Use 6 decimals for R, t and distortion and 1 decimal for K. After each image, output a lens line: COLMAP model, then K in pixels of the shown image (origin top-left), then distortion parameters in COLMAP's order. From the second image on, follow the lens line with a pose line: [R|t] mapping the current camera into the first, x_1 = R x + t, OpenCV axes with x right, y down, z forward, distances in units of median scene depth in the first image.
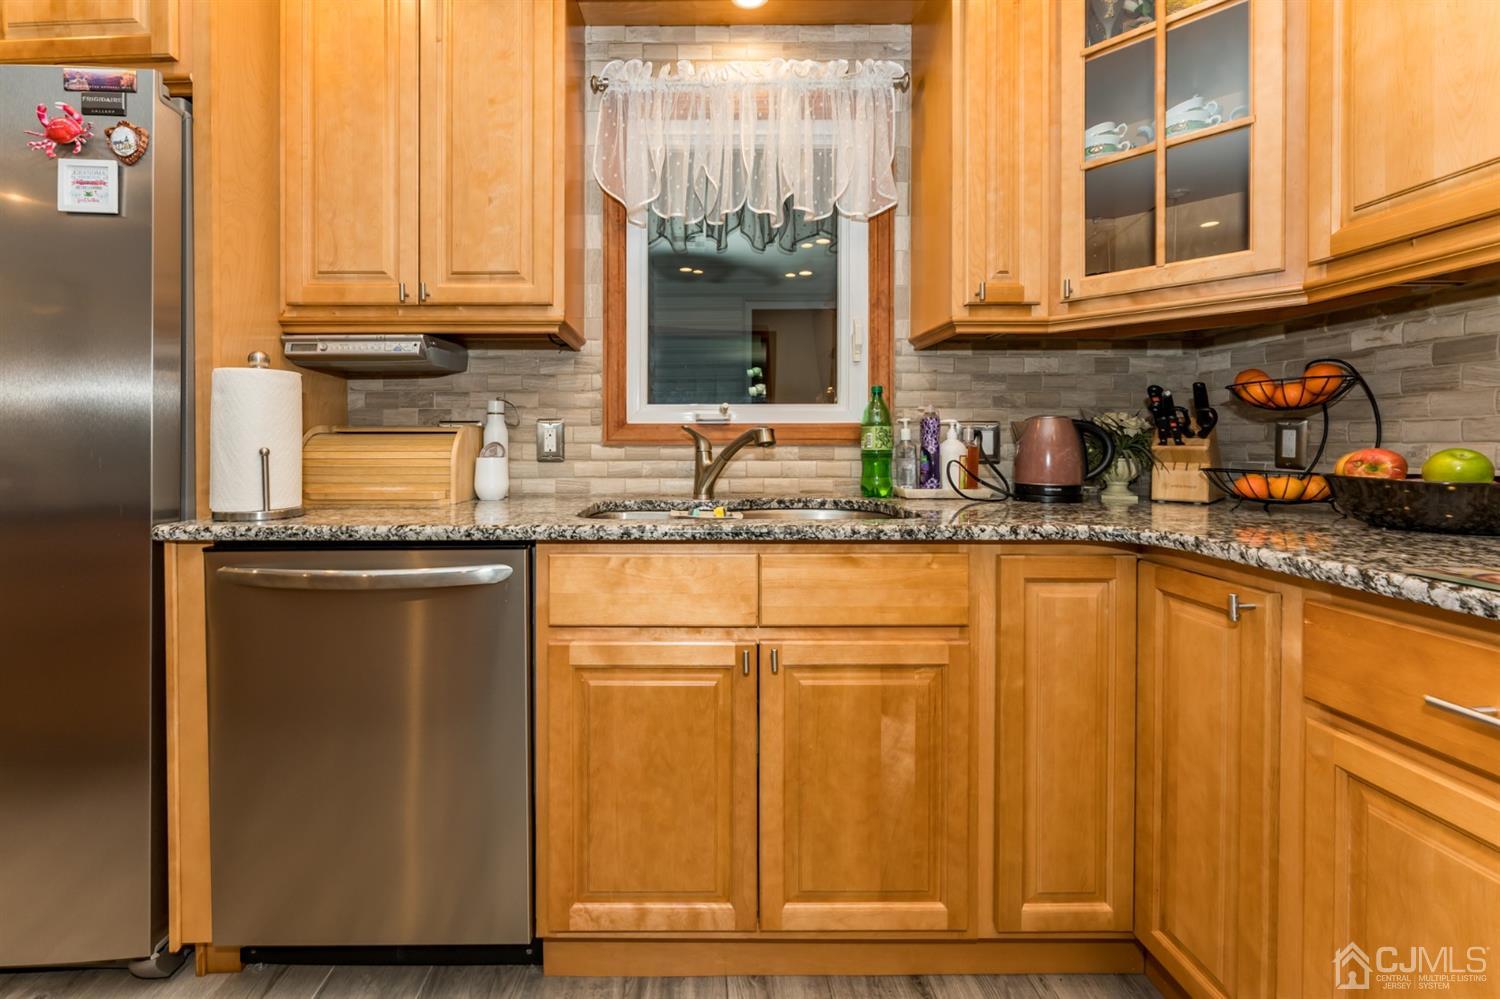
lens RADIAL K [[634.7, 0, 694.5], [0, 634.7, 443.4], [0, 0, 1]] dist [-0.001945, -0.000209]
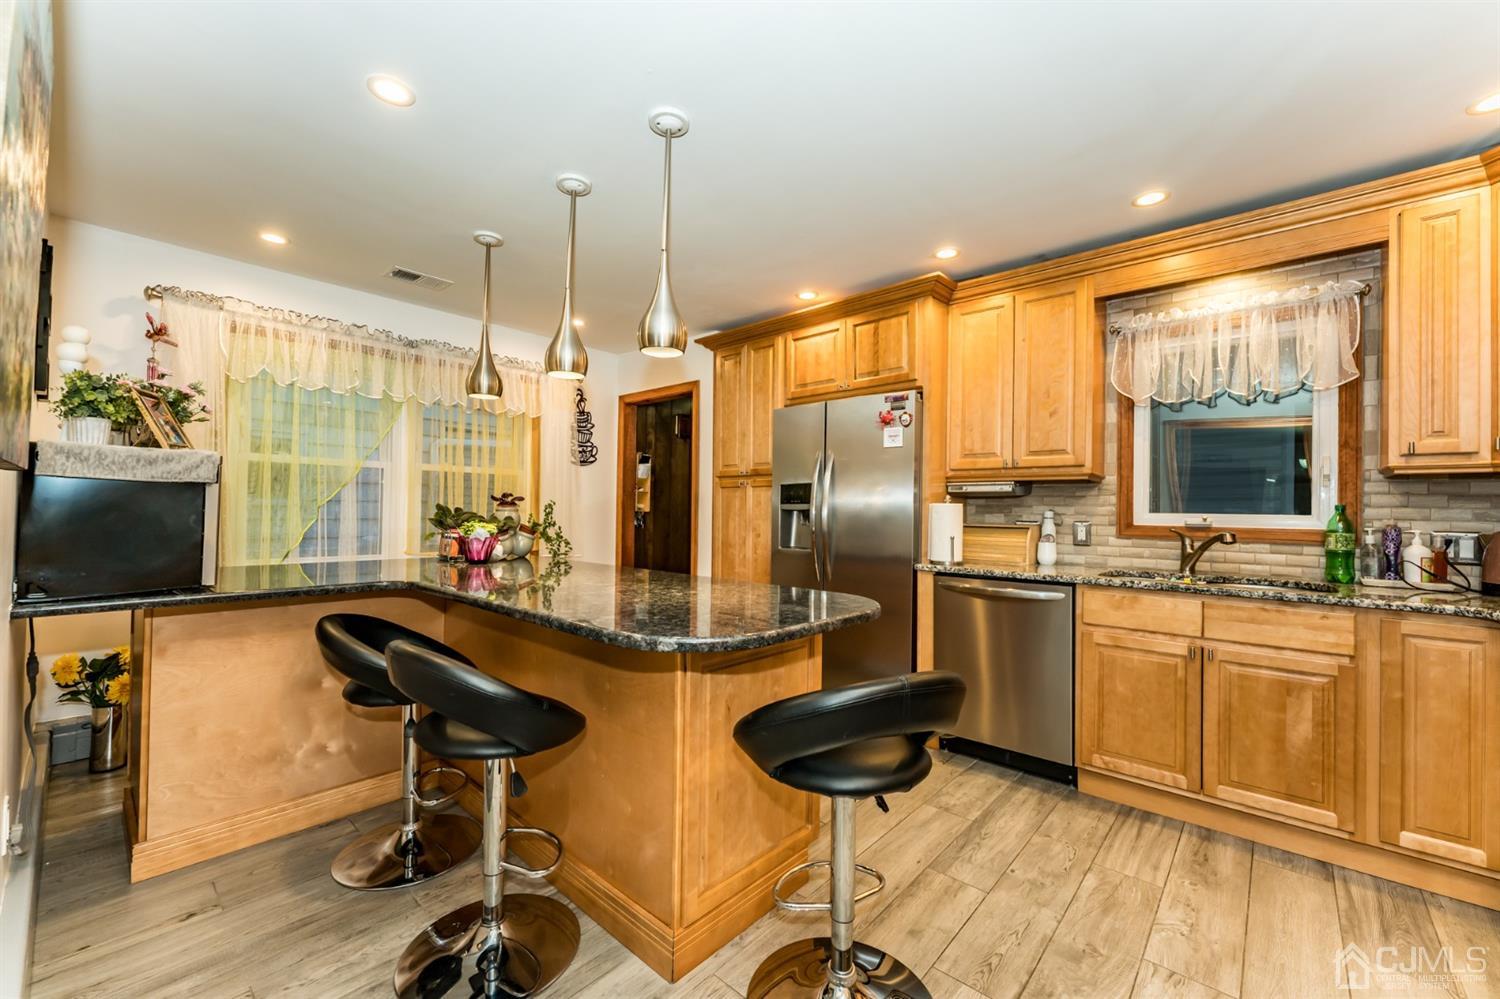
lens RADIAL K [[597.0, 0, 740.3], [0, 597.0, 501.2], [0, 0, 1]] dist [-0.002217, -0.000140]
pose [[0.745637, 0.003882, -0.666341, 0.202922], [-0.017981, 0.999736, -0.014296, -0.064470], [0.666110, 0.022641, 0.745510, -1.042194]]
